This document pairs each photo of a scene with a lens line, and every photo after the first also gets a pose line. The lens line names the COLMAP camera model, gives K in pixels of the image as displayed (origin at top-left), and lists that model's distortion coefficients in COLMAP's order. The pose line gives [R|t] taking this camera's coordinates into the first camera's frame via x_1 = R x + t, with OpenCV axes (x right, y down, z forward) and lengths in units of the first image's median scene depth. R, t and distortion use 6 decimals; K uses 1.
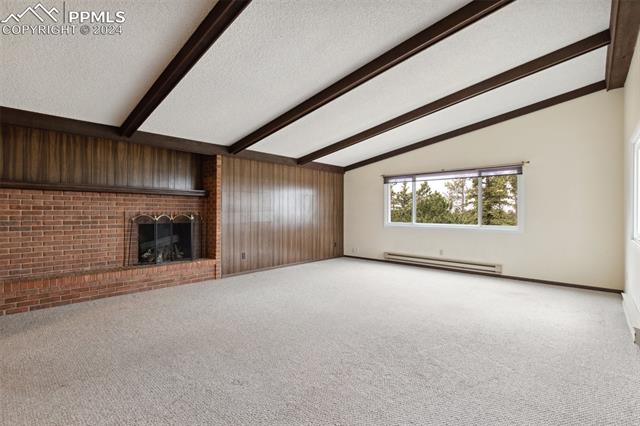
lens RADIAL K [[300.6, 0, 305.4], [0, 300.6, 210.4], [0, 0, 1]] dist [-0.007630, -0.000064]
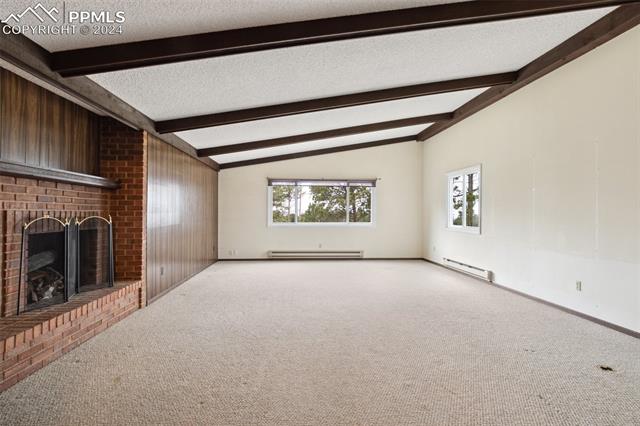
lens RADIAL K [[300.6, 0, 317.9], [0, 300.6, 212.2], [0, 0, 1]] dist [-0.007630, -0.000064]
pose [[0.670734, 0.002775, 0.741693, -0.524370], [-0.004855, 0.999988, 0.000649, 0.002815], [-0.741682, -0.004036, 0.670739, 0.221789]]
